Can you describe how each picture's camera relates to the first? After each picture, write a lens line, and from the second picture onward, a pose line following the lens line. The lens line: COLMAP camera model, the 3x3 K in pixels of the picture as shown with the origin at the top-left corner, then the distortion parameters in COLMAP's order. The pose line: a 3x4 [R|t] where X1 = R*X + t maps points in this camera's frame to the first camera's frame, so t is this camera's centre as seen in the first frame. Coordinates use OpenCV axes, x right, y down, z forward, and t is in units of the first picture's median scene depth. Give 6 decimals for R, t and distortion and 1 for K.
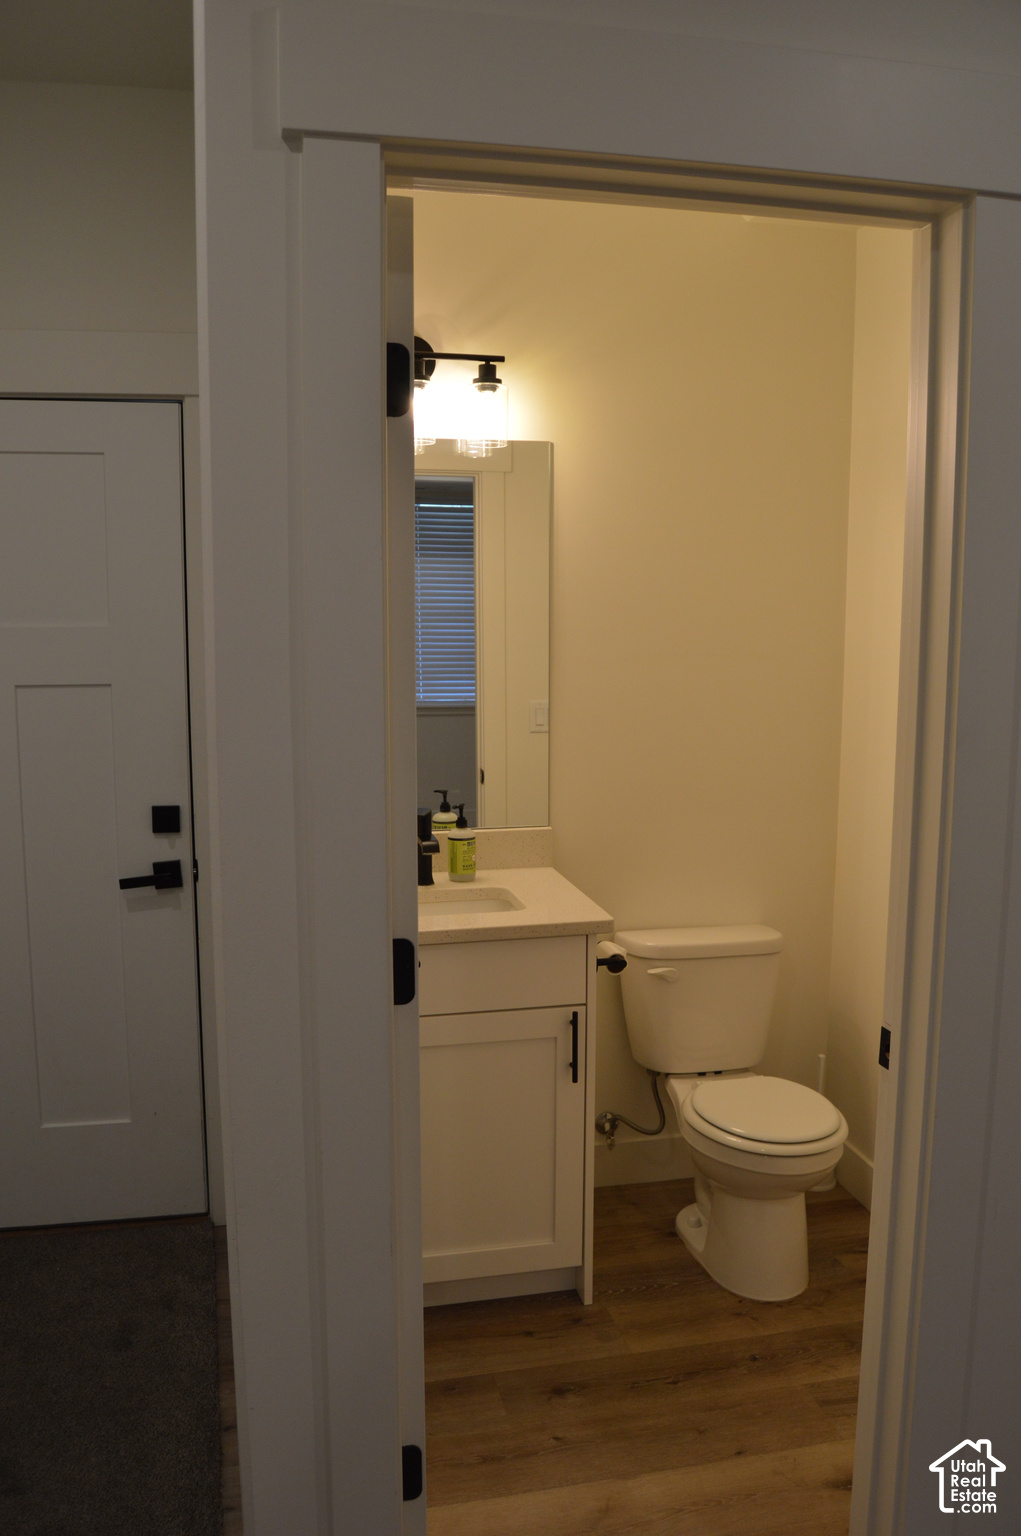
lens RADIAL K [[1221.2, 0, 510.5], [0, 1221.2, 768.0], [0, 0, 1]] dist [-0.113919, 0.052750]
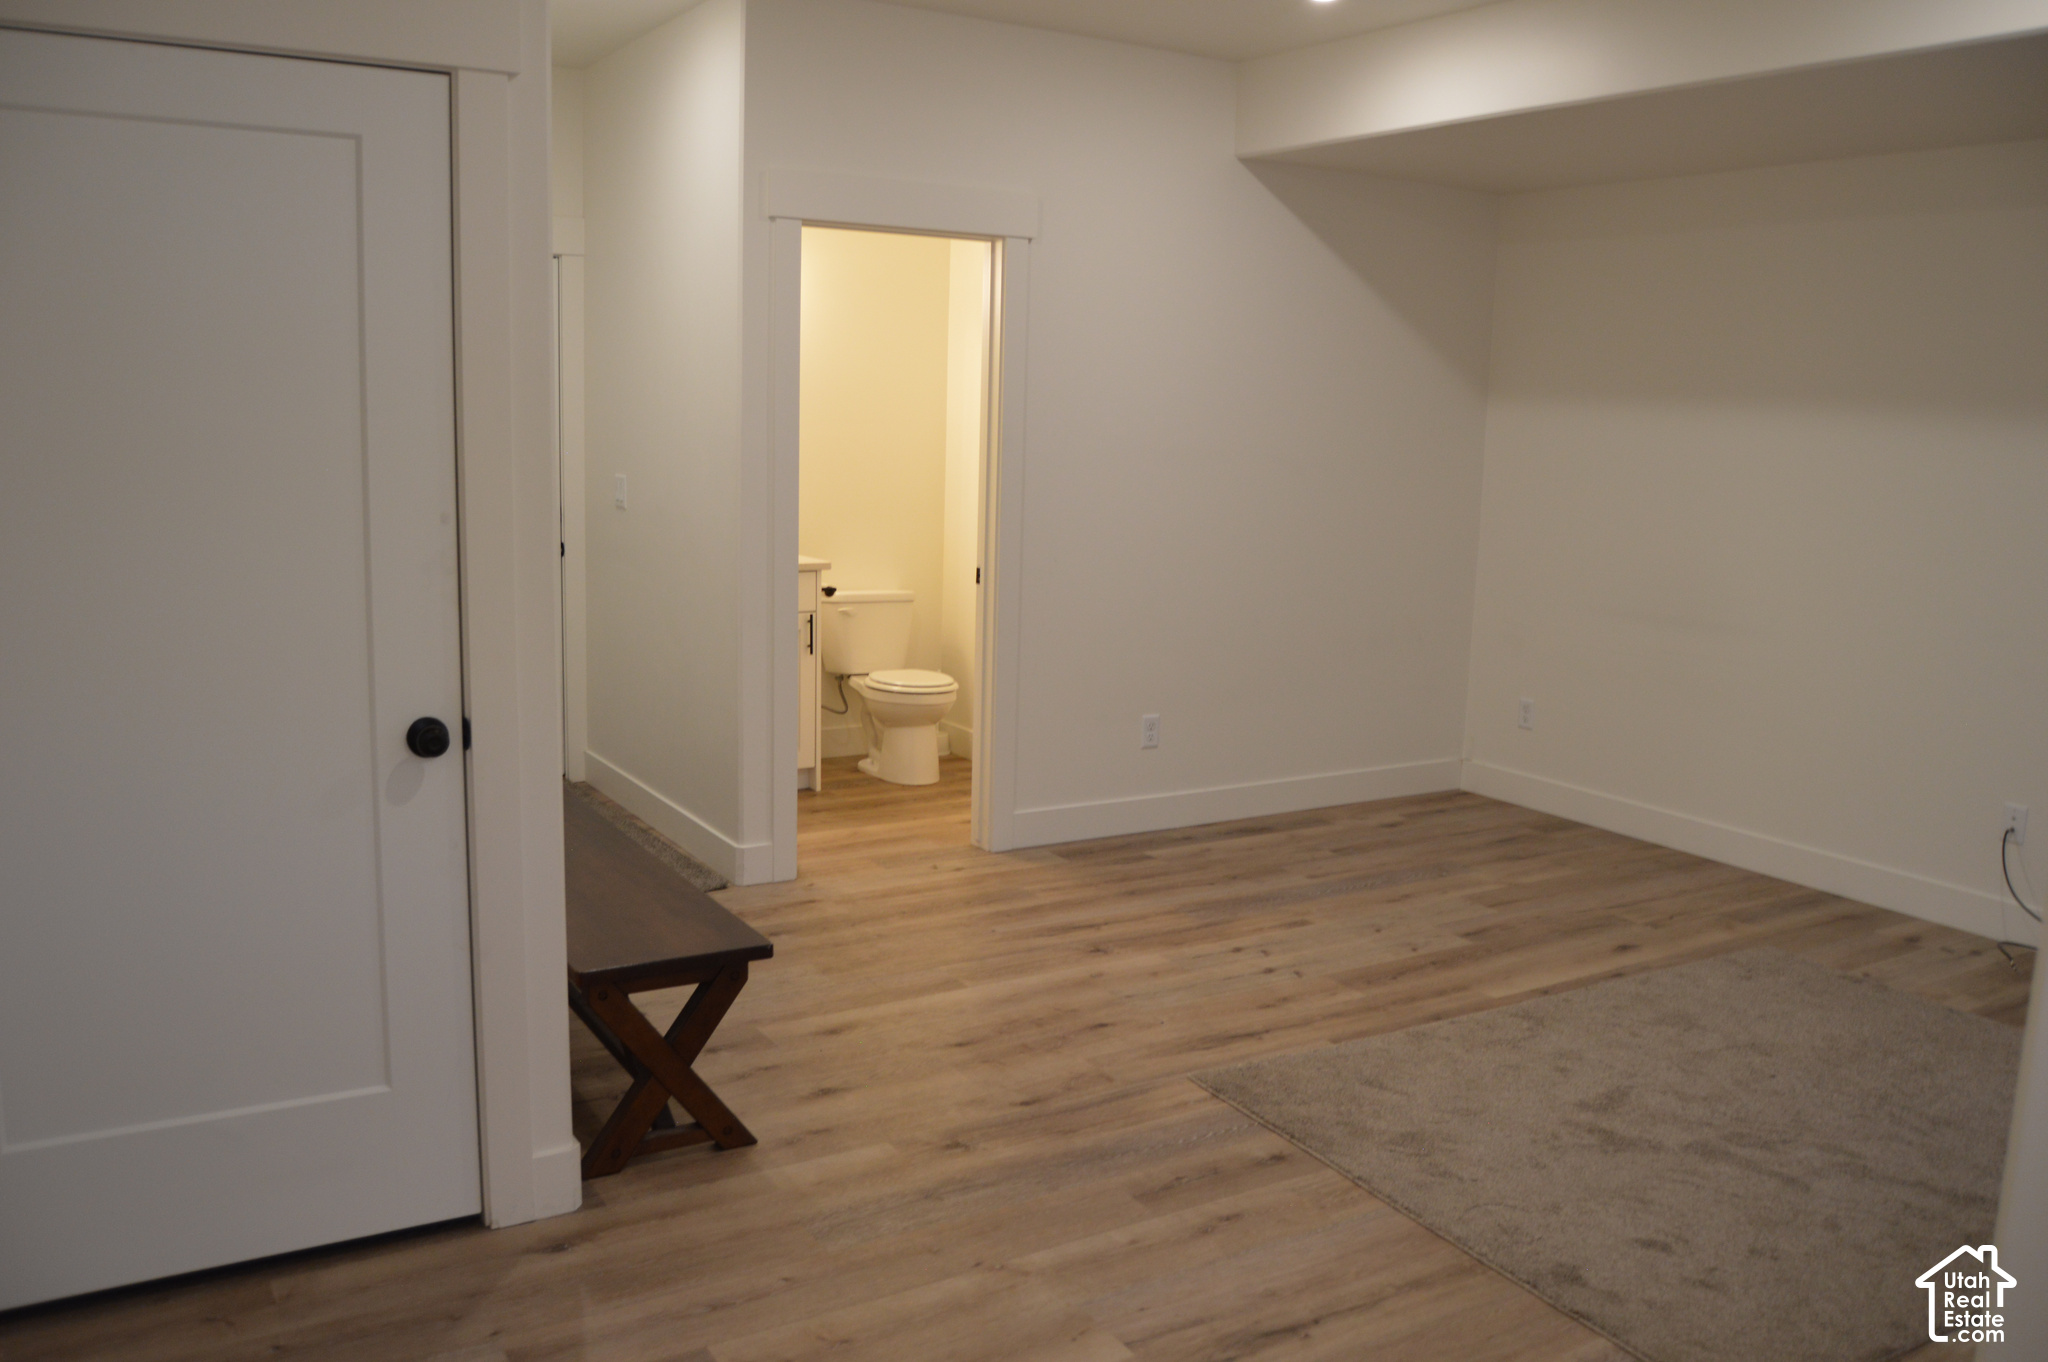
lens RADIAL K [[1628.3, 0, 1024.0], [0, 1628.3, 681.0], [0, 0, 1]] dist [-0.113919, 0.052750]
pose [[0.942249, -0.034566, 0.333126, -0.443072], [0.021290, 0.998830, 0.043423, 0.194551], [-0.334237, -0.033823, 0.941882, -1.344825]]
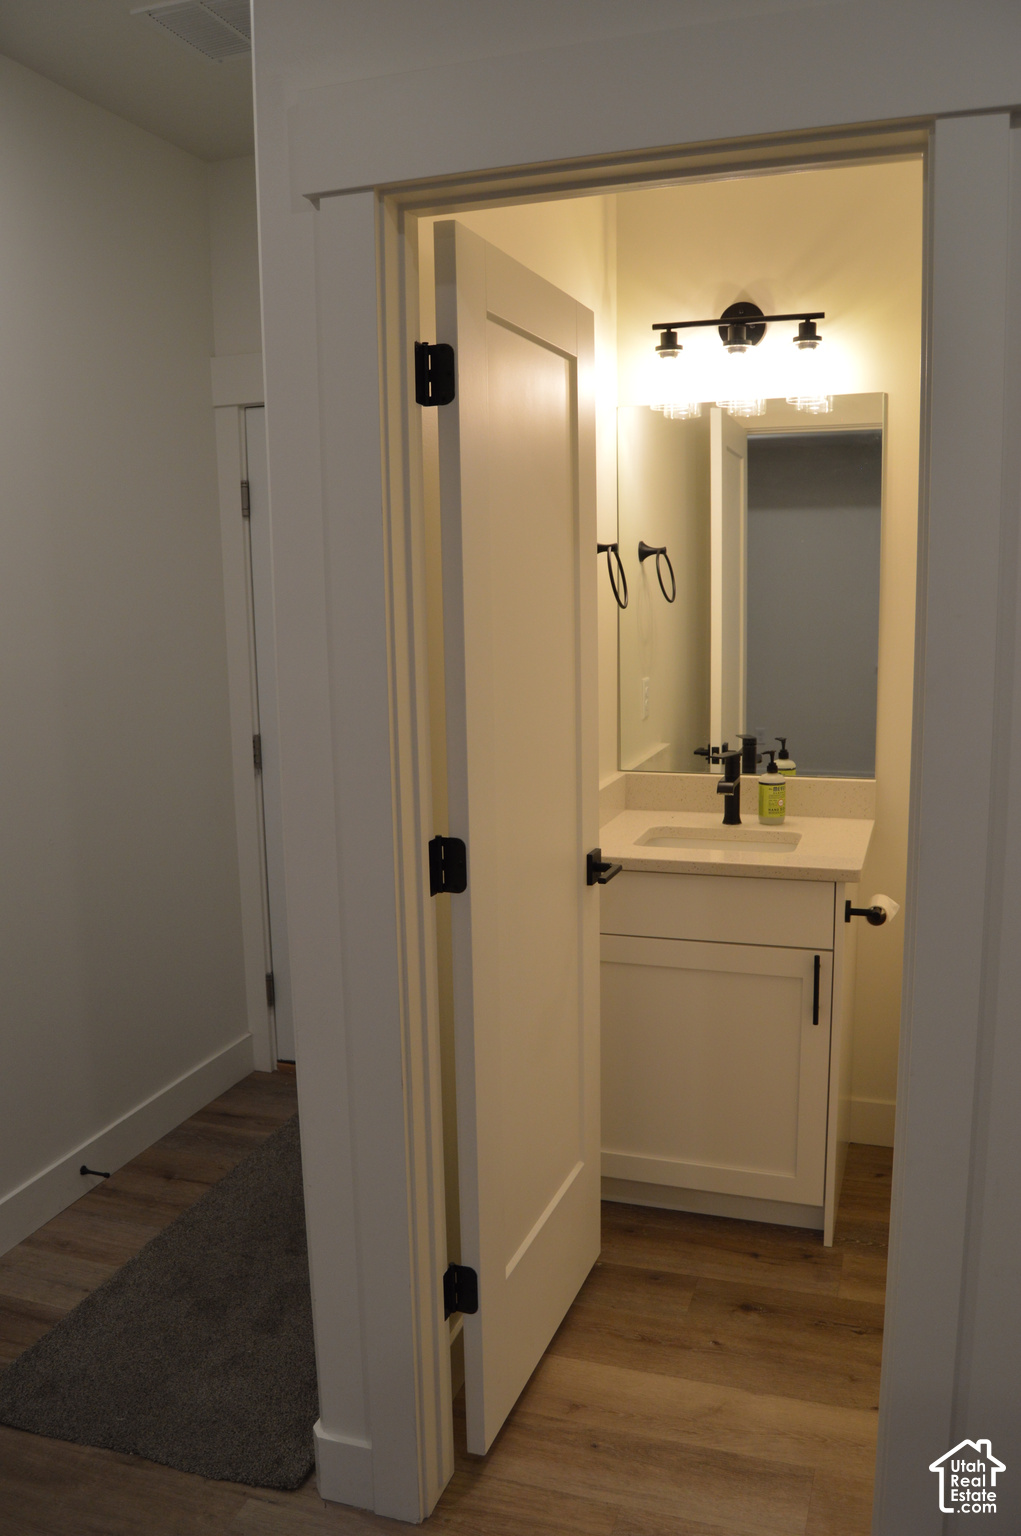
lens RADIAL K [[1221.2, 0, 510.5], [0, 1221.2, 768.0], [0, 0, 1]] dist [-0.113919, 0.052750]
pose [[0.852148, 0.065982, -0.519125, 0.340030], [-0.048081, 0.997695, 0.047884, 0.006255], [0.521087, -0.015845, 0.853356, -0.002403]]
